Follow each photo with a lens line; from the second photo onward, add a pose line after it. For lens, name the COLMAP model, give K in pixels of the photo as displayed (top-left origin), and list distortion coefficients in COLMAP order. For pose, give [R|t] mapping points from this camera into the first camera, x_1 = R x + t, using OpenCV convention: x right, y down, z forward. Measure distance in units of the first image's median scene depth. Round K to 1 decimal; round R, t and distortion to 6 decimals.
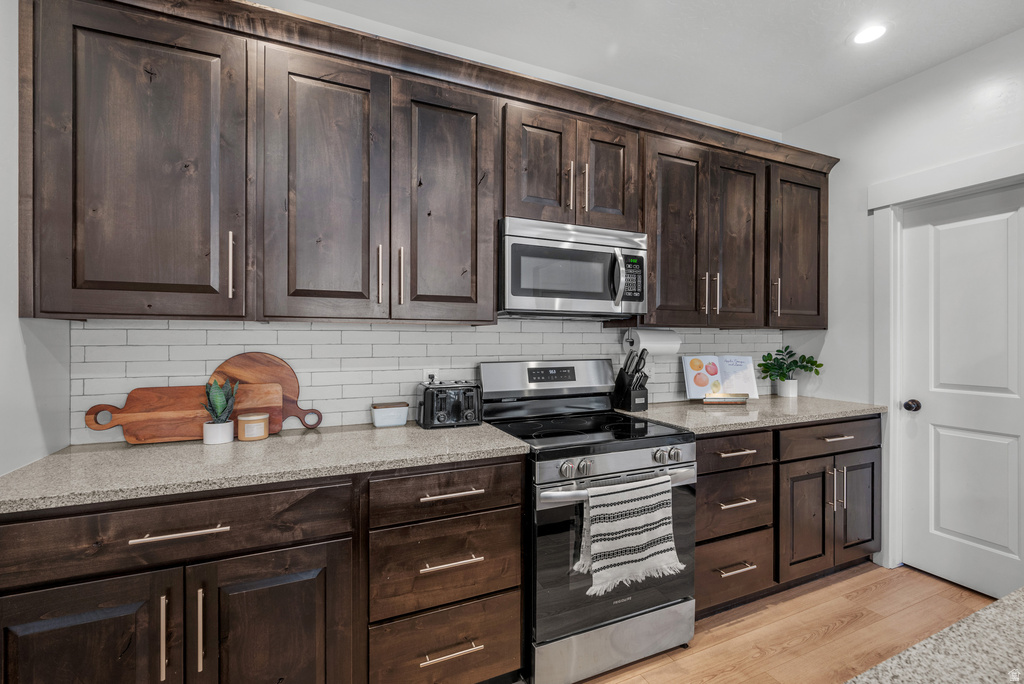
lens RADIAL K [[448.2, 0, 517.1], [0, 448.2, 338.6], [0, 0, 1]] dist [-0.000477, 0.000352]
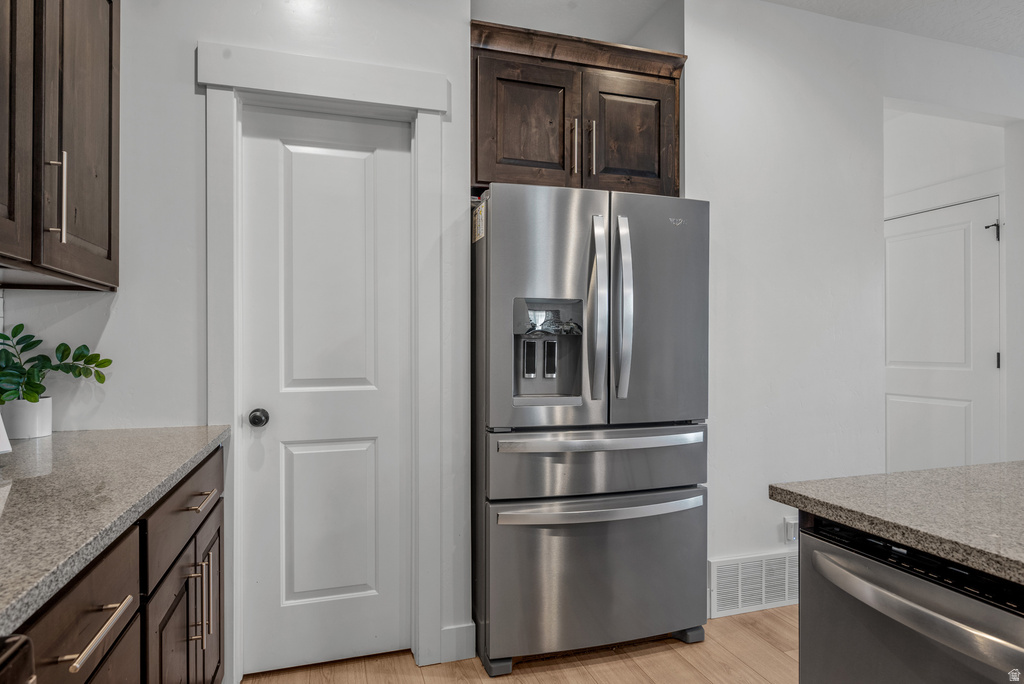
lens RADIAL K [[591.8, 0, 514.9], [0, 591.8, 343.0], [0, 0, 1]] dist [-0.005313, -0.000584]
pose [[0.112330, 0.003733, 0.993664, 0.108520], [0.002337, 0.999989, -0.004021, 0.054956], [-0.993668, 0.002774, 0.112320, 0.632938]]
